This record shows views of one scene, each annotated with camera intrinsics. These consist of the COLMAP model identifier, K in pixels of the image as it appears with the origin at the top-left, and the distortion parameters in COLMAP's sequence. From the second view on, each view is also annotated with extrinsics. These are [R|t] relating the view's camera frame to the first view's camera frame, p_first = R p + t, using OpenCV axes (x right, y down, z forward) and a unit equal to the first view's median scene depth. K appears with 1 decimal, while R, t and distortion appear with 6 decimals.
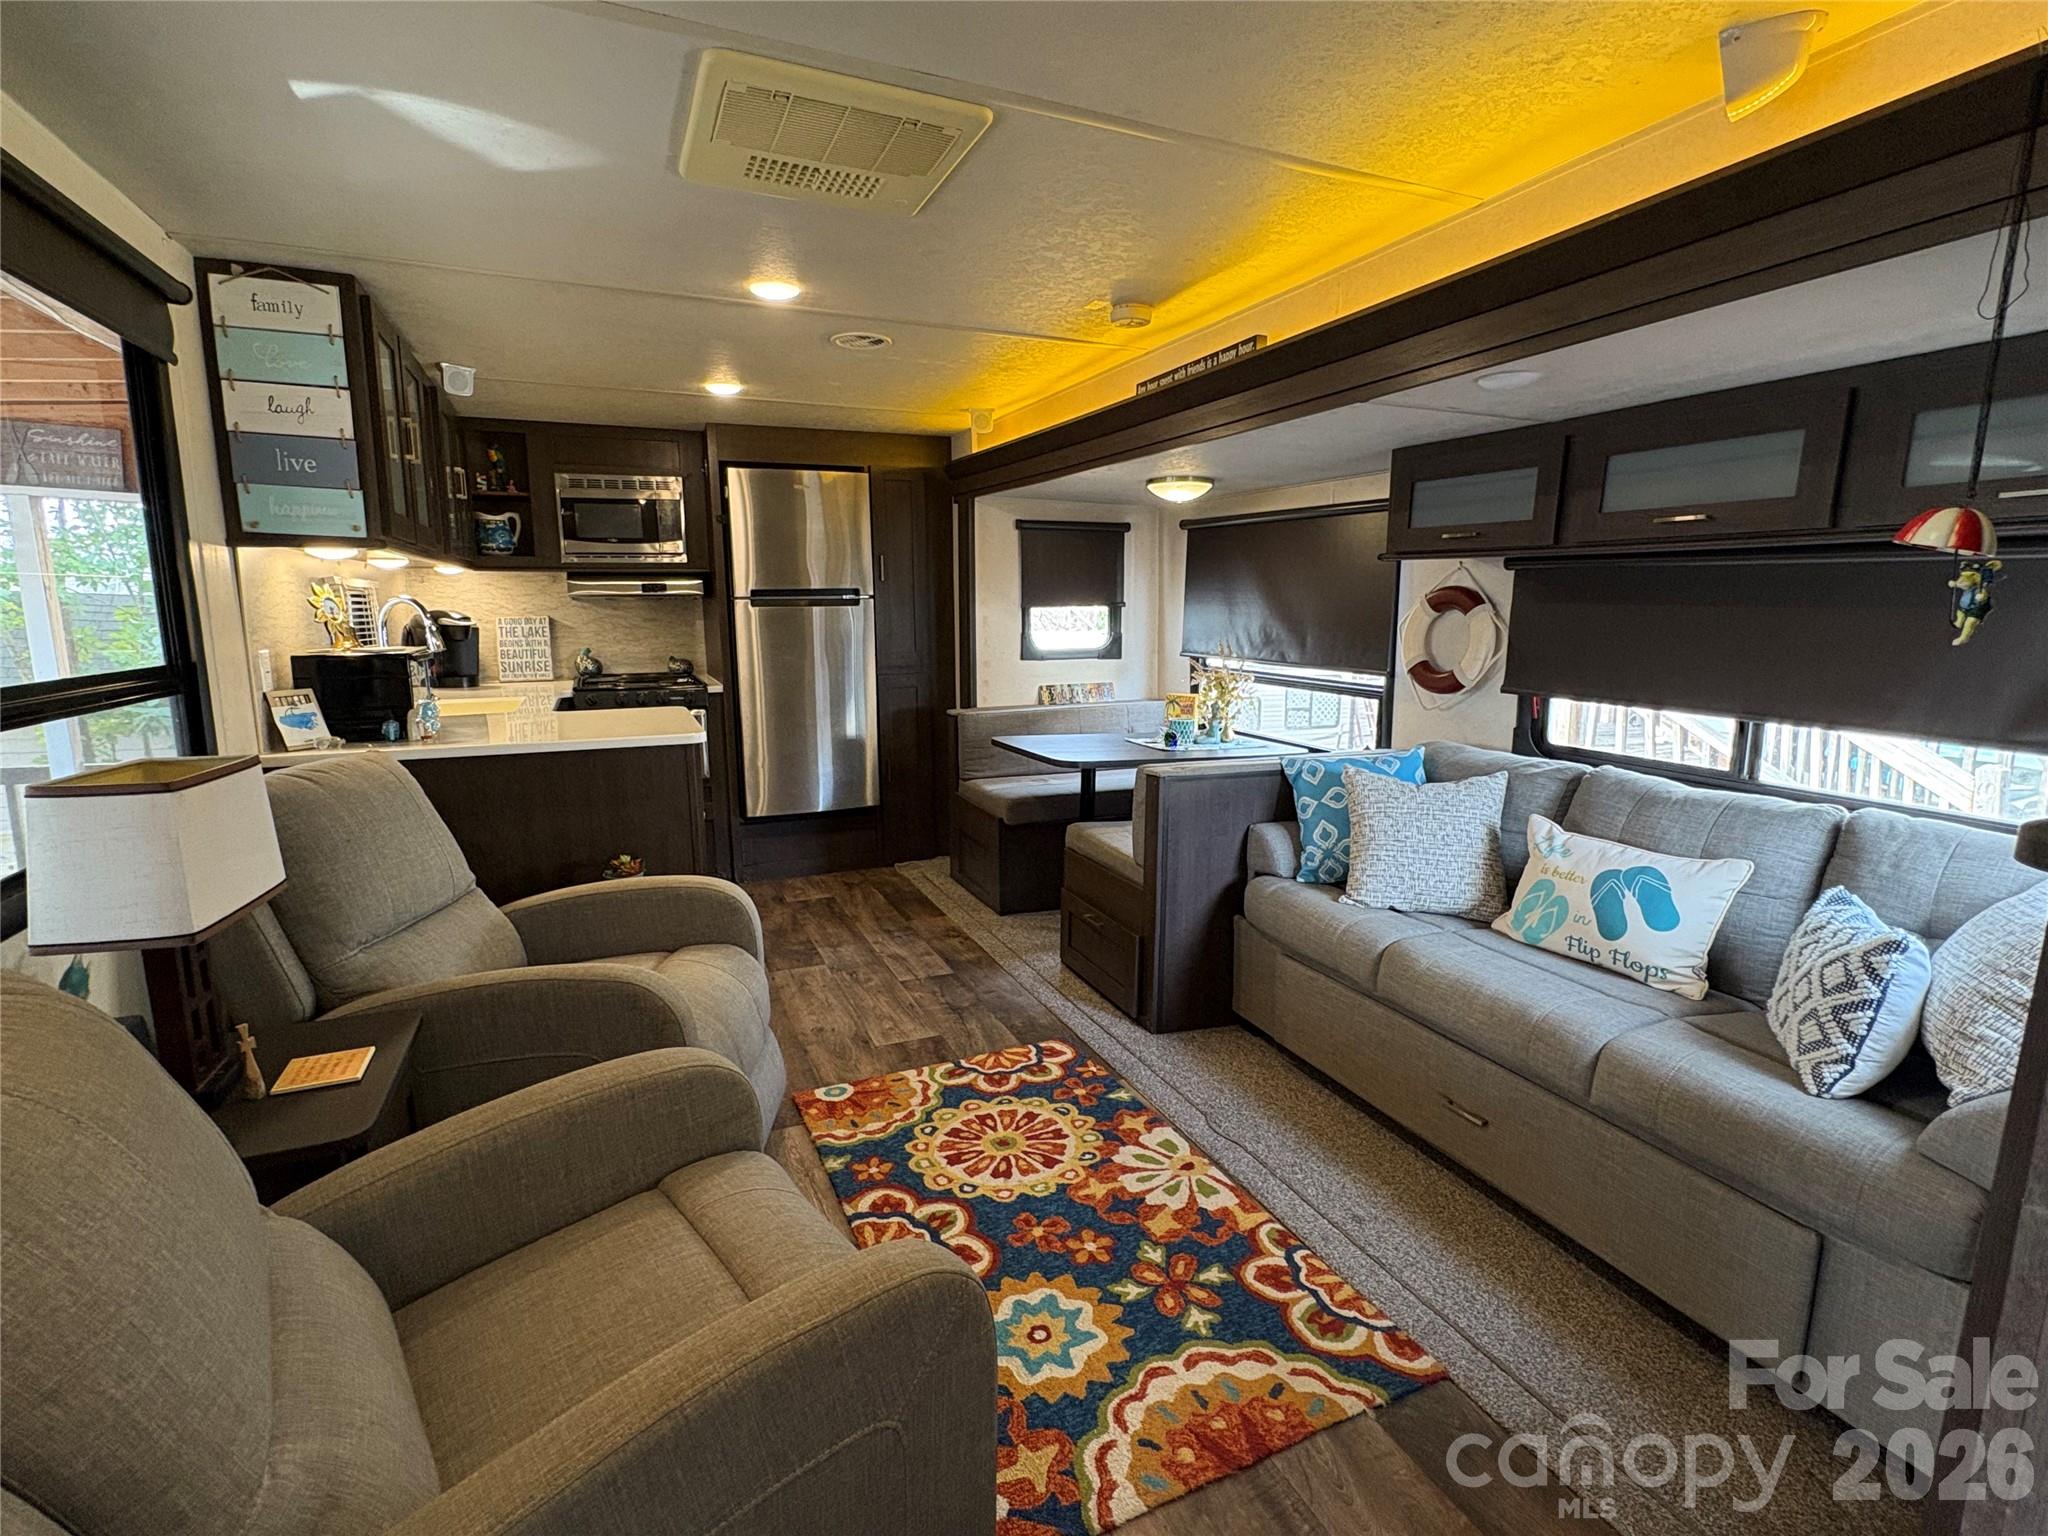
lens RADIAL K [[955.0, 0, 1012.5], [0, 955.0, 760.7], [0, 0, 1]] dist [0.003840, 0.000138]
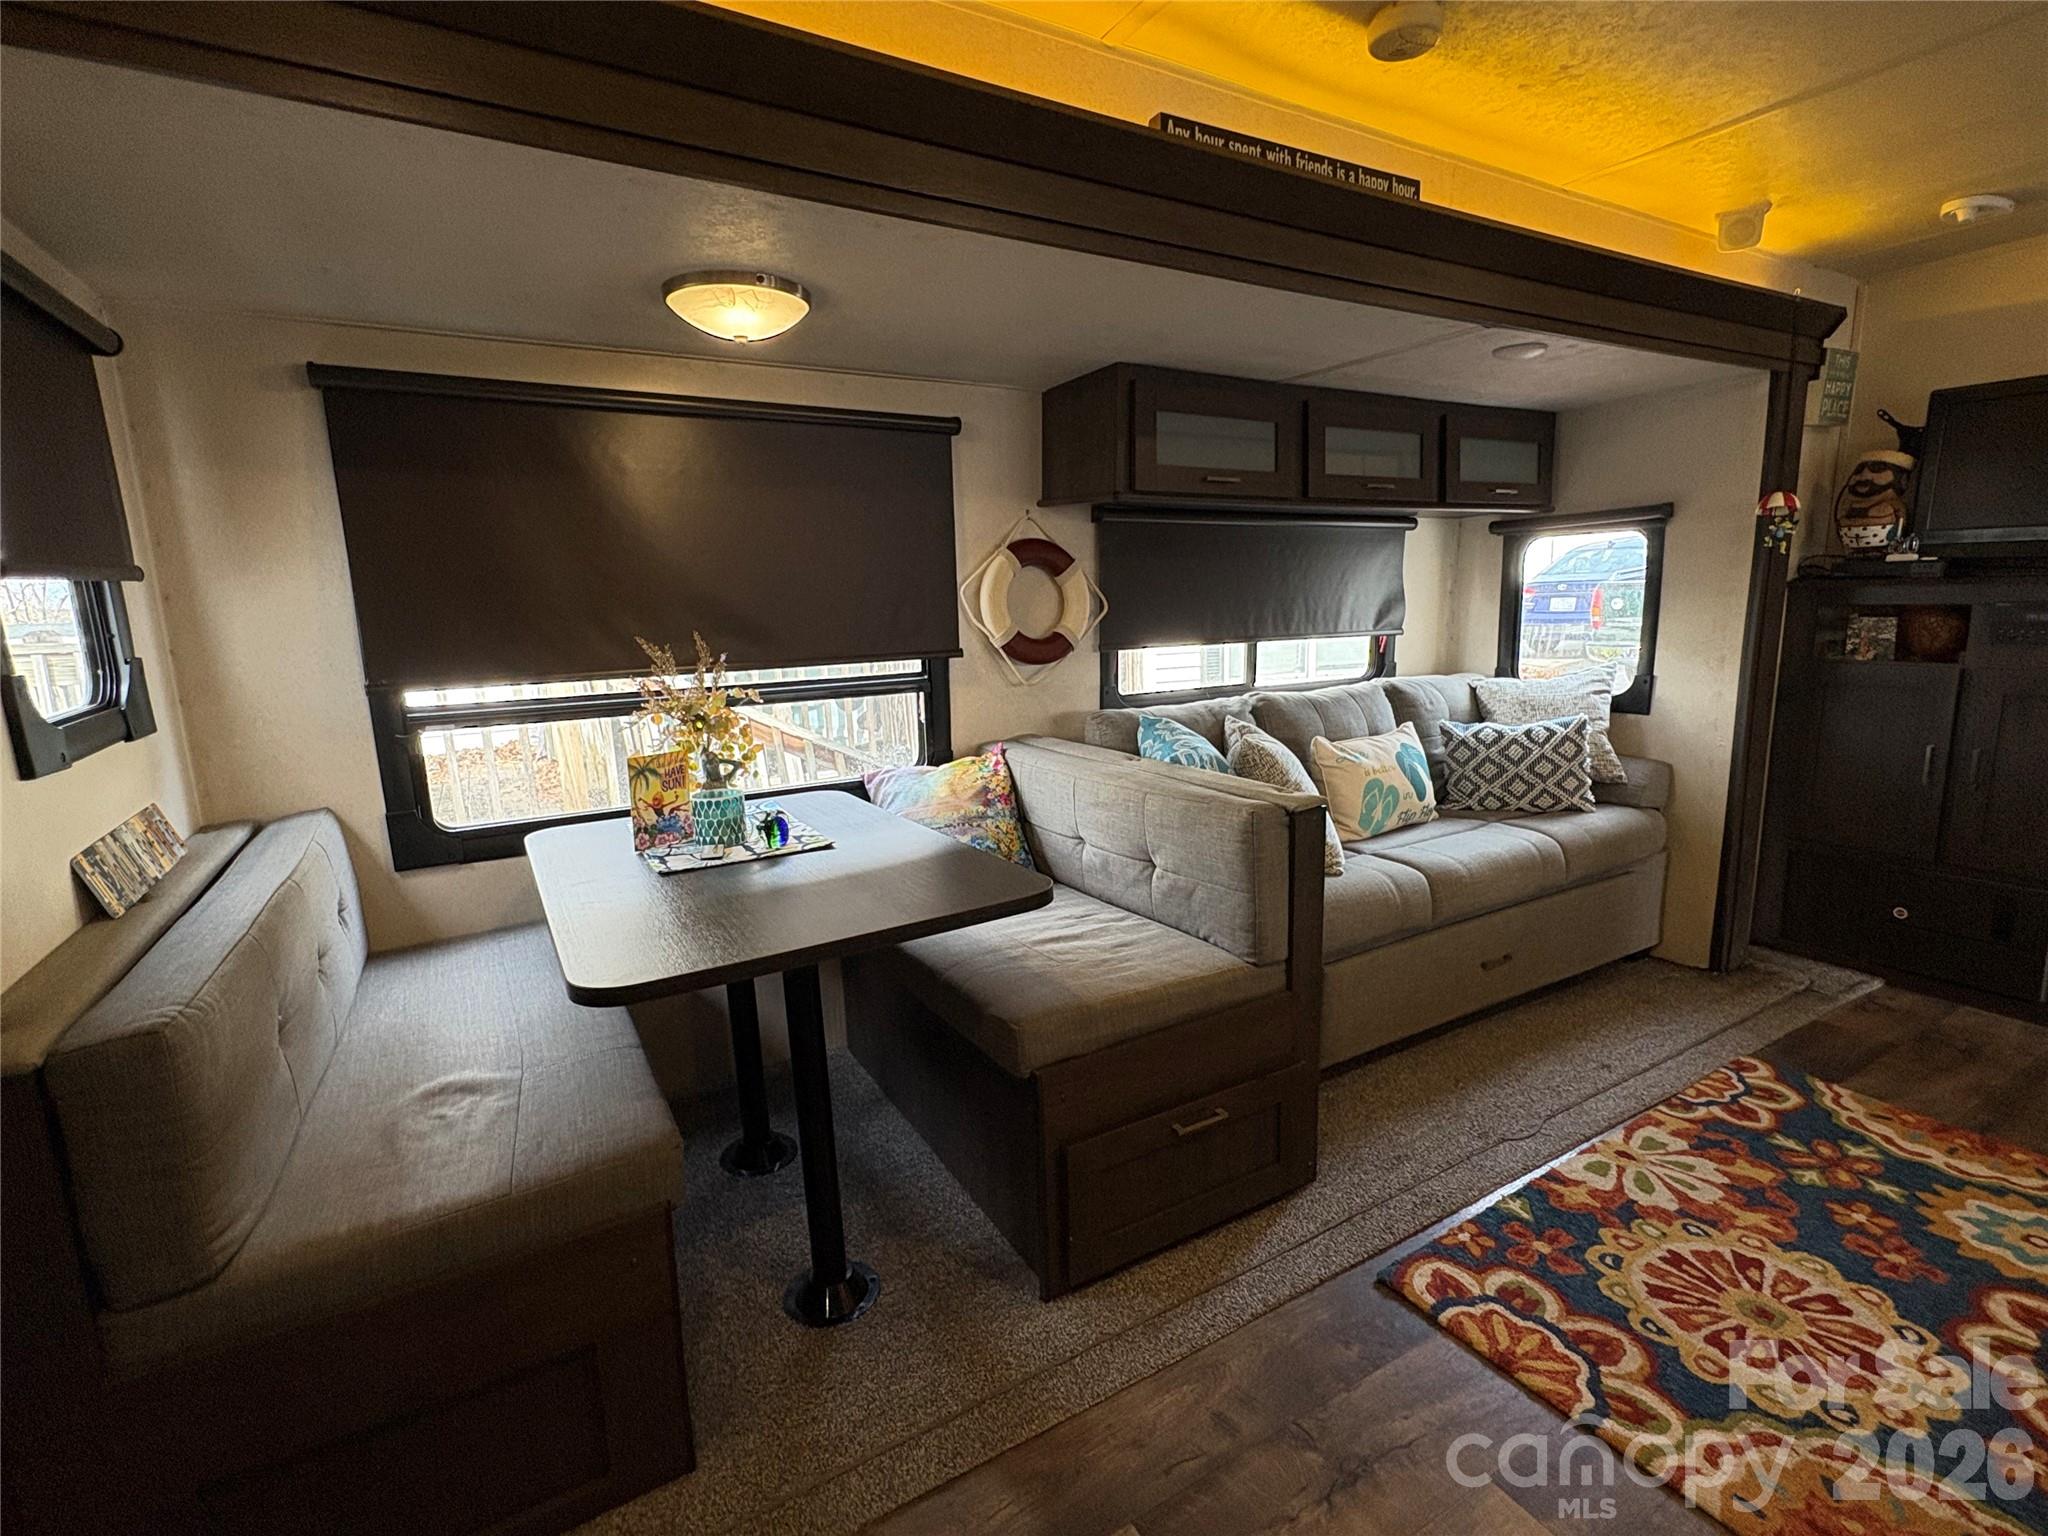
lens RADIAL K [[955.0, 0, 1016.2], [0, 955.0, 765.4], [0, 0, 1]] dist [0.003840, 0.000138]
pose [[-0.124949, -0.178104, 0.976046, -0.543993], [0.193978, 0.960386, 0.200078, -0.215866], [-0.973016, 0.214331, -0.085451, 1.504868]]
